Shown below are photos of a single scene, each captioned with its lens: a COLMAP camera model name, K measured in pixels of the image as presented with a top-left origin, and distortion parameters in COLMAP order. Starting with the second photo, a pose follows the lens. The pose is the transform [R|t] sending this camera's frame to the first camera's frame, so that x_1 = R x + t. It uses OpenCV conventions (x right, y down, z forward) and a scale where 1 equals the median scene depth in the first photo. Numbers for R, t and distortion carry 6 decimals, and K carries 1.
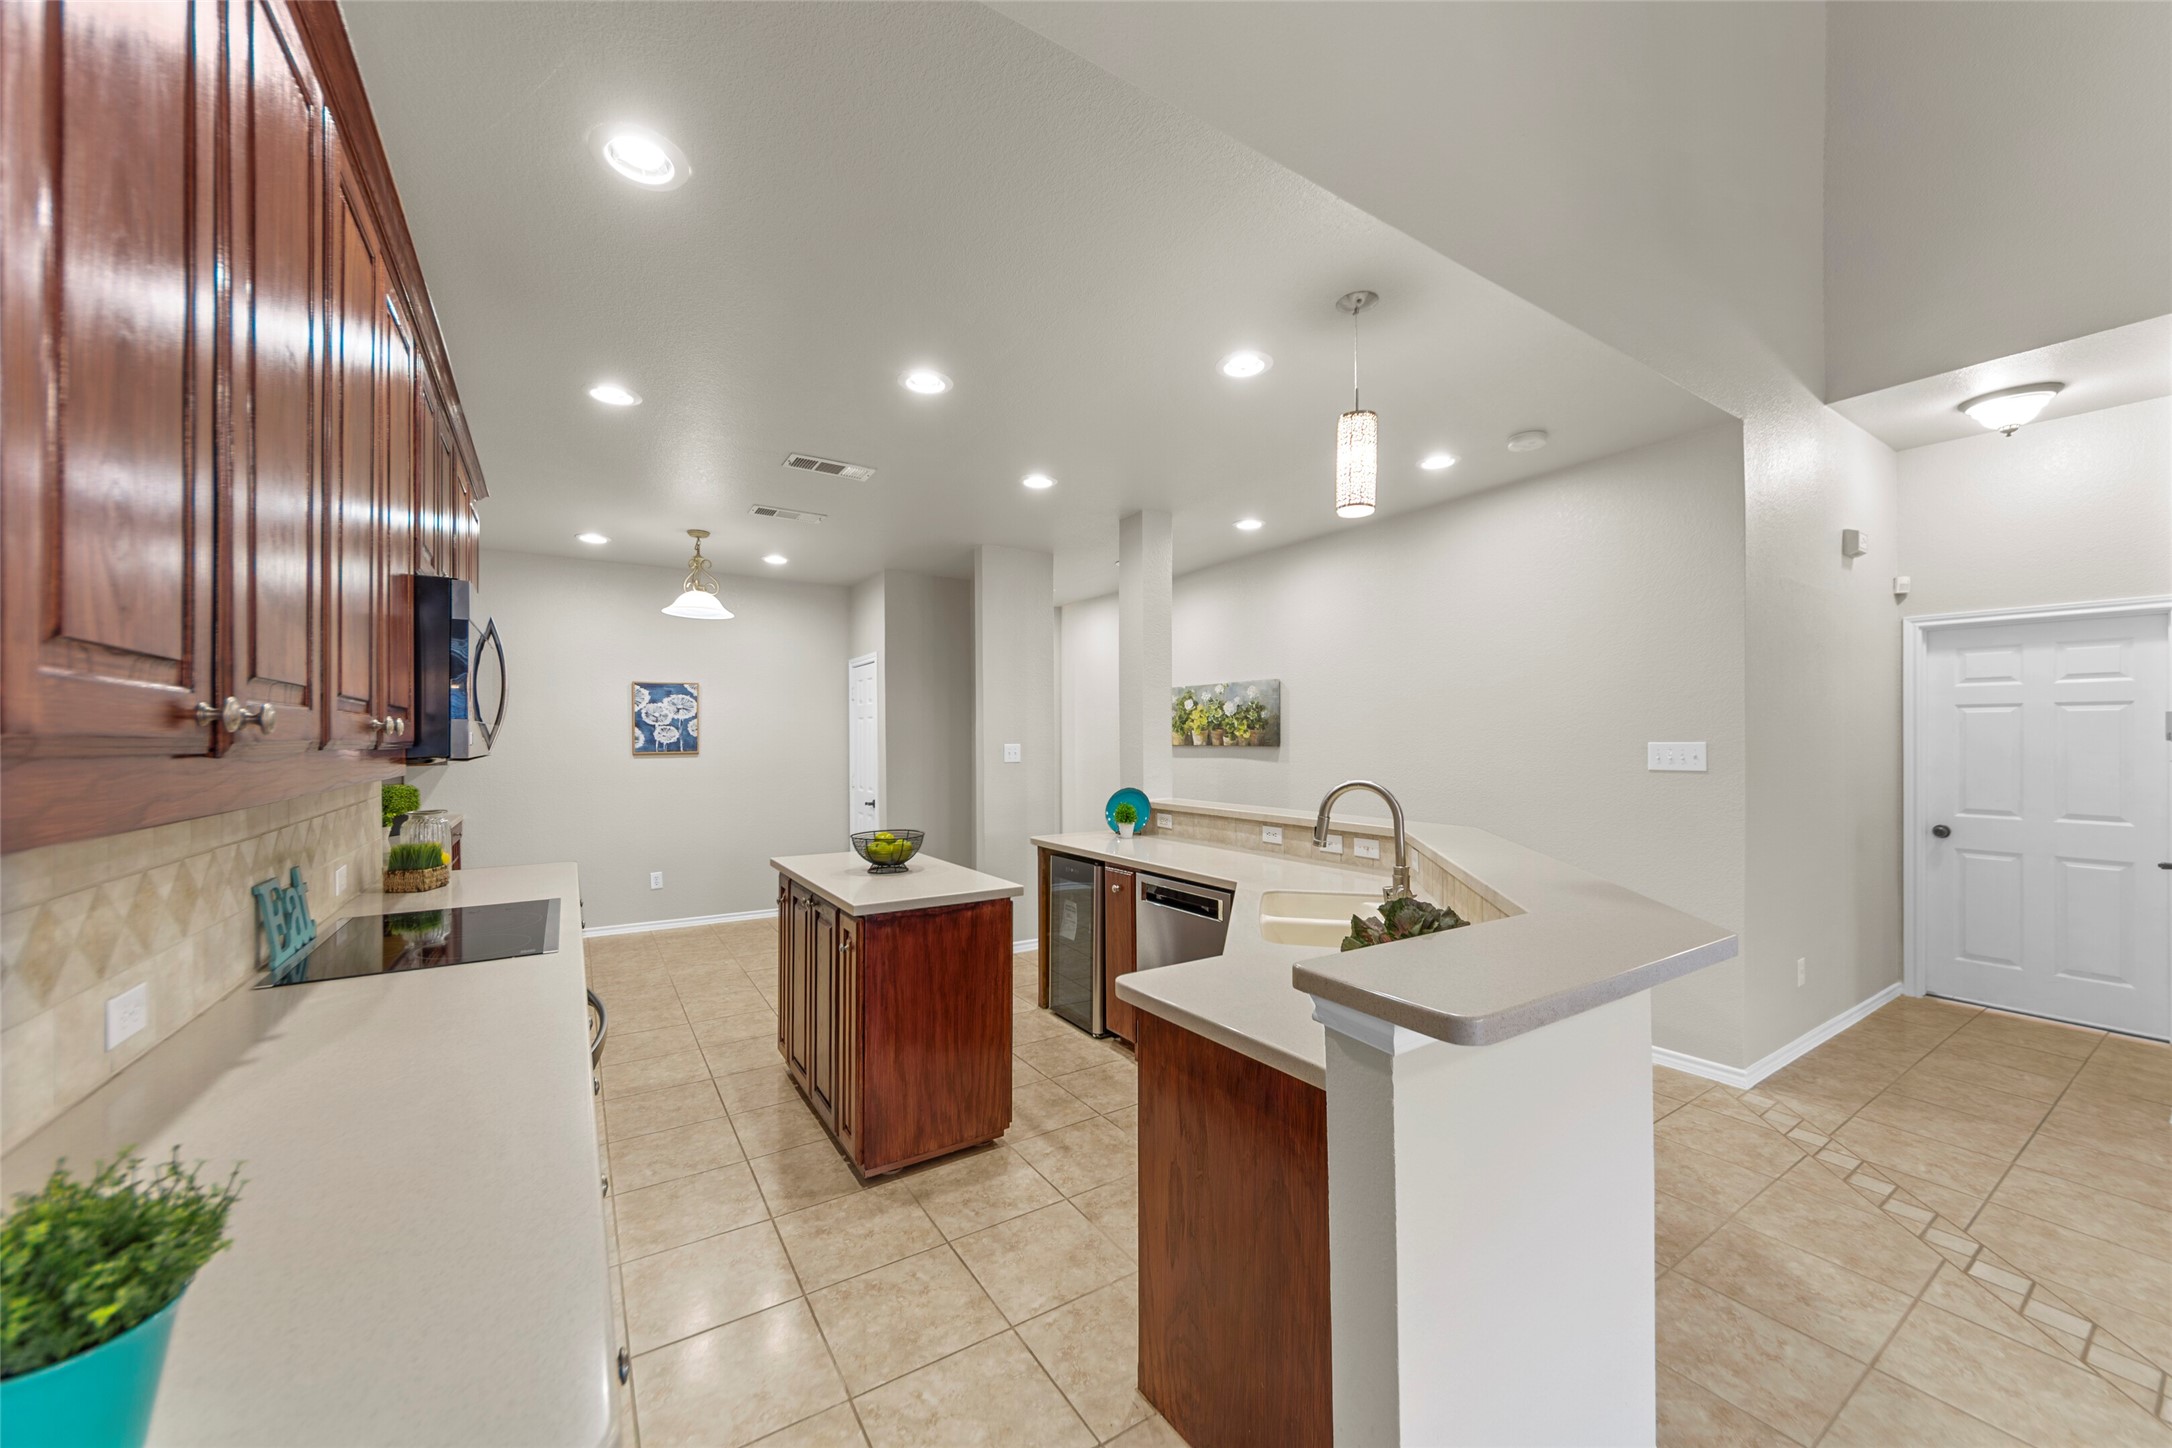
lens RADIAL K [[792.1, 0, 1088.7], [0, 792.1, 734.3], [0, 0, 1]] dist [-0.000856, -0.000548]
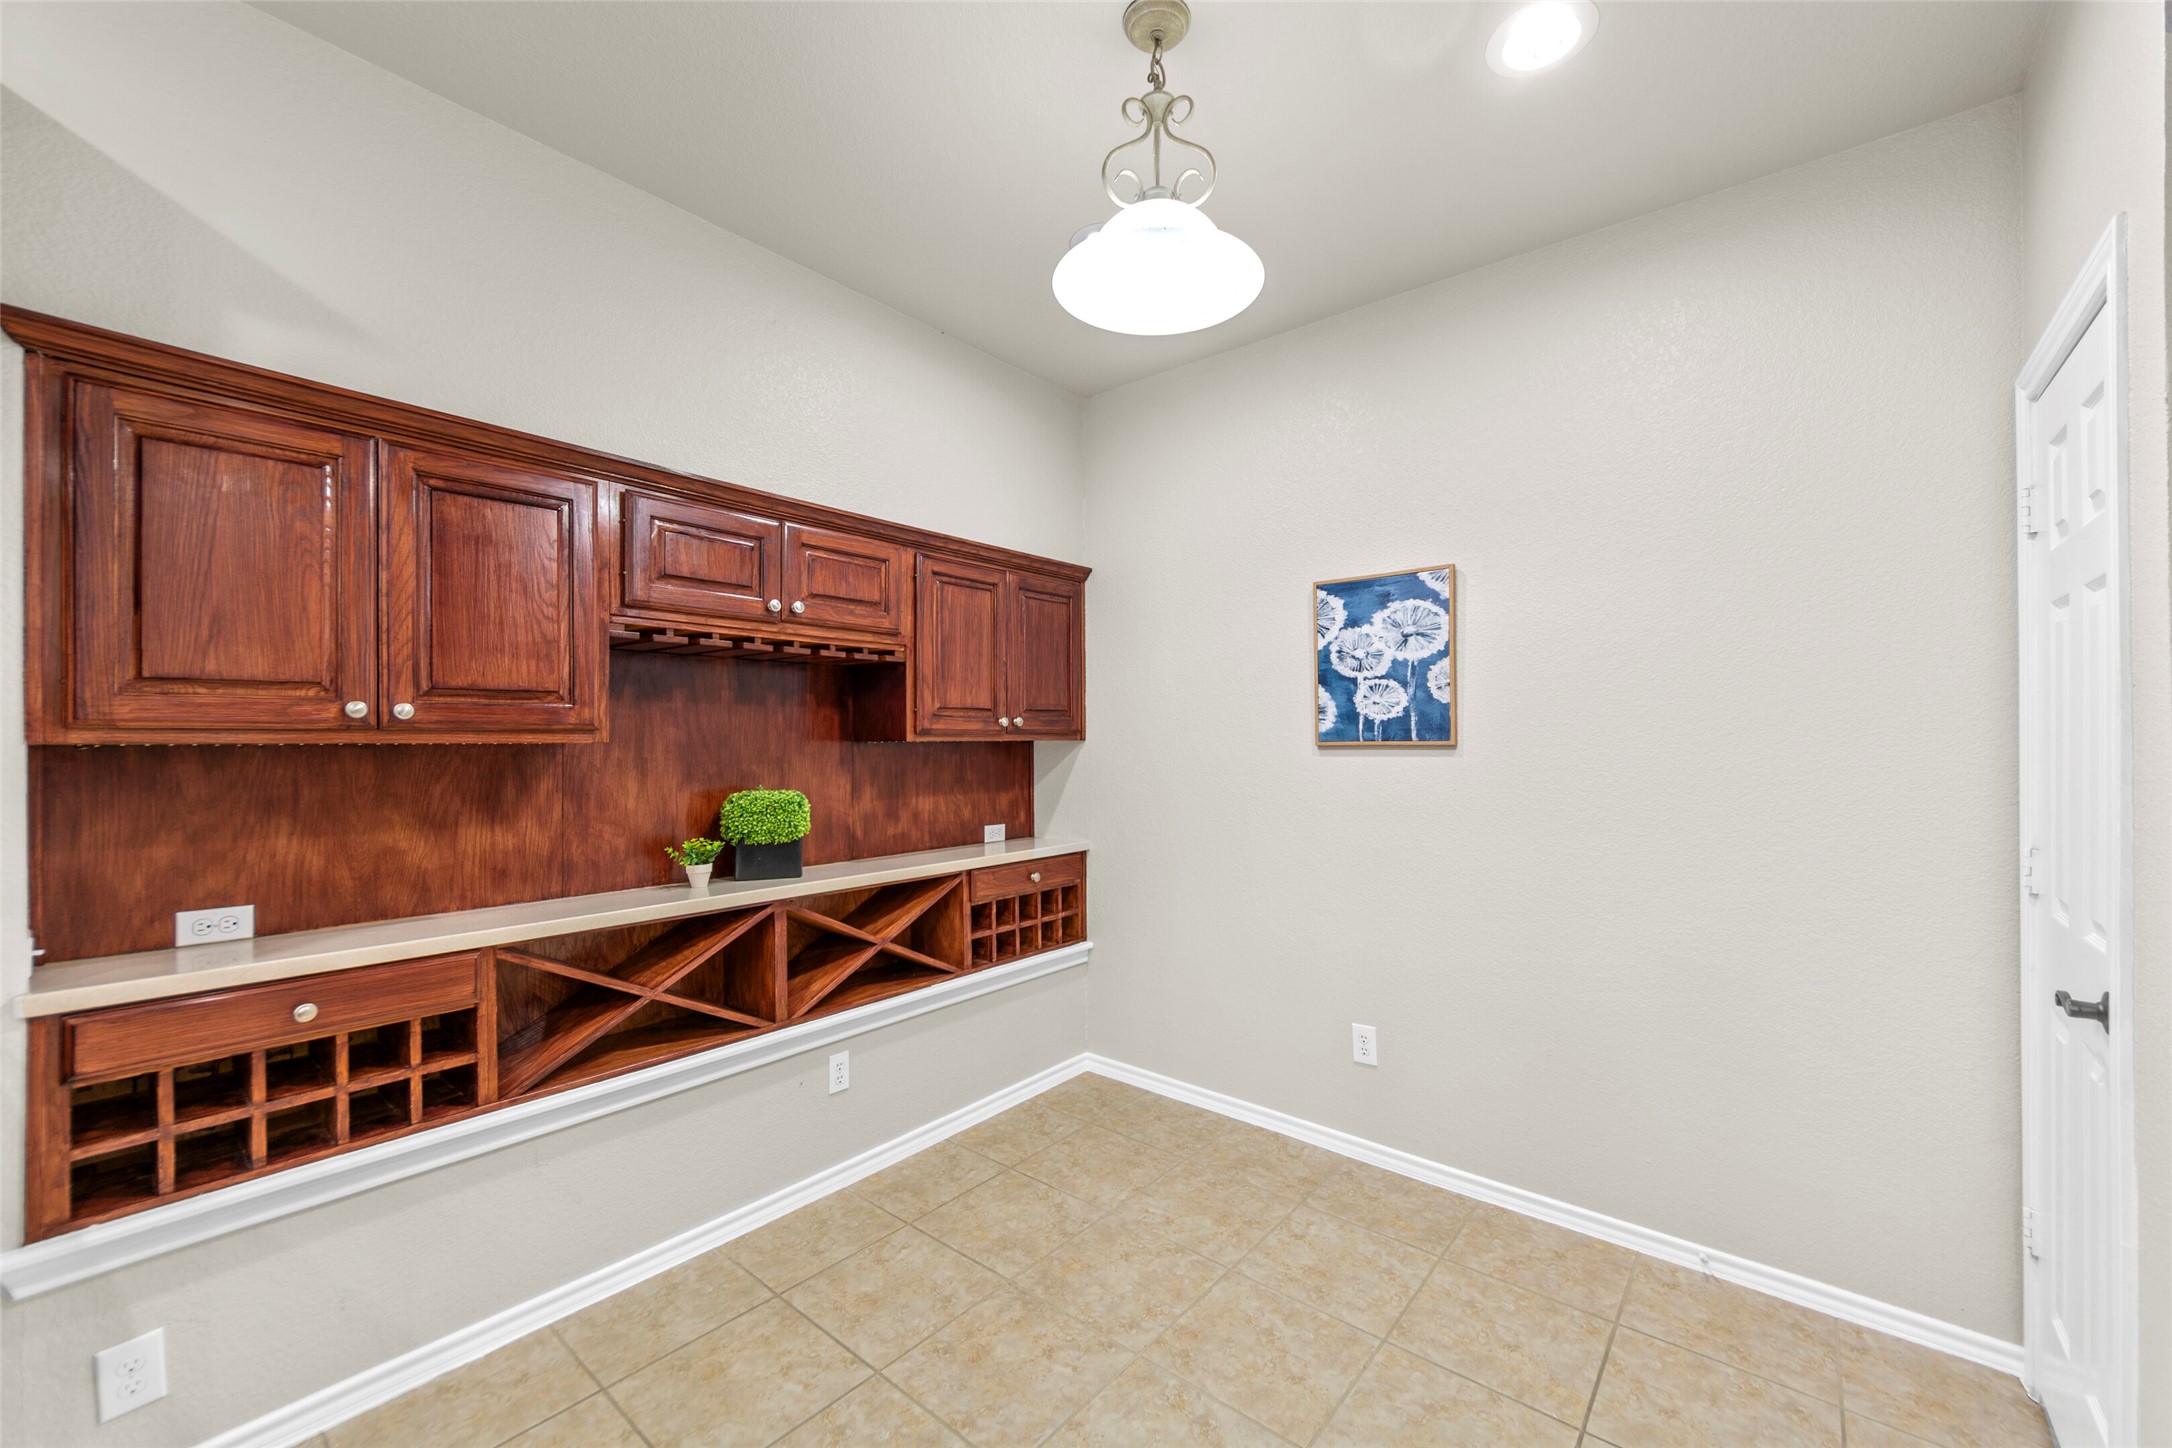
lens RADIAL K [[863.8, 0, 1101.5], [0, 863.8, 746.3], [0, 0, 1]] dist [-0.002811, 0.000177]
pose [[0.298704, 0.010789, -0.954285, -0.207818], [0.008451, 0.999867, 0.013950, 0.024295], [0.954308, -0.012232, 0.298573, 1.036529]]
